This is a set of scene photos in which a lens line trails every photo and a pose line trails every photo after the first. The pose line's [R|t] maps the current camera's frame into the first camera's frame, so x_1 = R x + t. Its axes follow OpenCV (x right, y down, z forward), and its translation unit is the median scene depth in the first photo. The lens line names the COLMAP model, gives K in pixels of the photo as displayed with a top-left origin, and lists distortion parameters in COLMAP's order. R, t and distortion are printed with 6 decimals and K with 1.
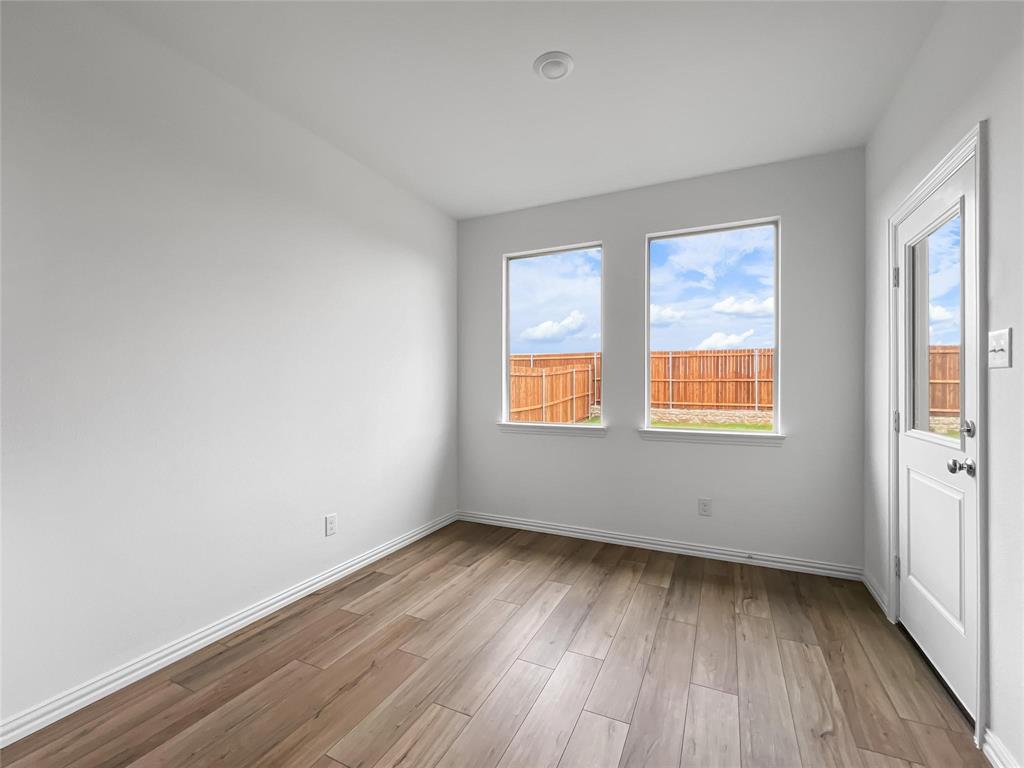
lens RADIAL K [[450.5, 0, 507.7], [0, 450.5, 383.2], [0, 0, 1]] dist [-0.000857, 0.000230]
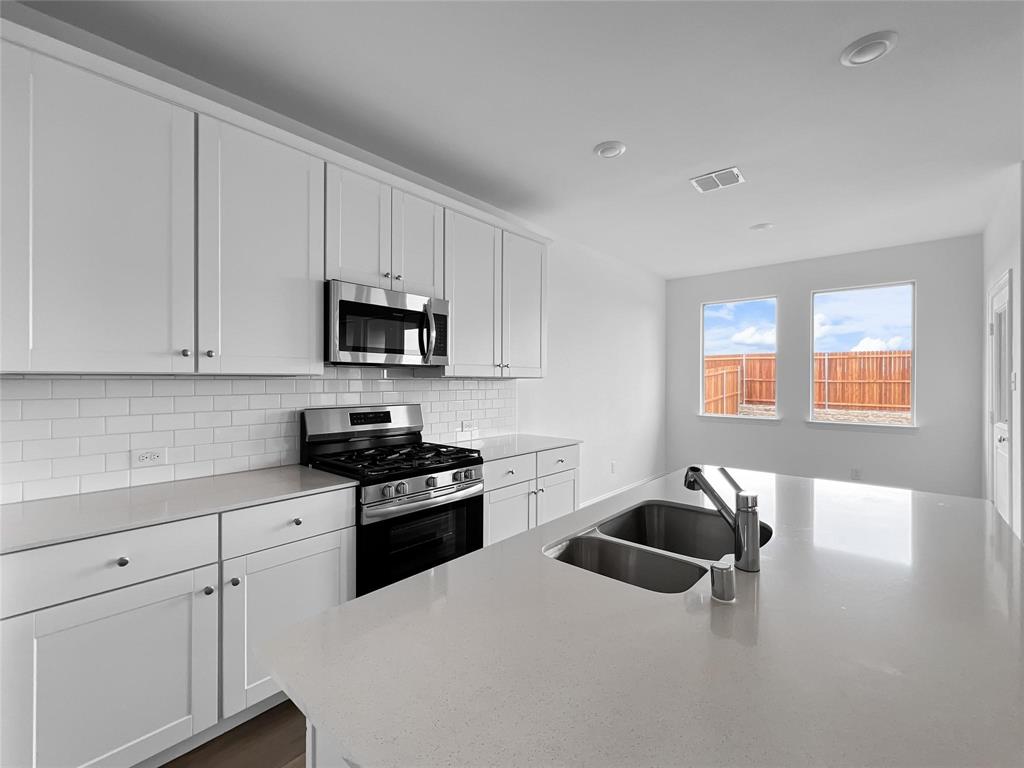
lens RADIAL K [[451.3, 0, 513.7], [0, 451.3, 379.4], [0, 0, 1]] dist [0.015364, -0.000105]
pose [[0.968182, 0.002177, -0.250238, -0.071334], [-0.002279, 0.999997, -0.000119, -0.009100], [0.250237, 0.000685, 0.968184, -0.187476]]
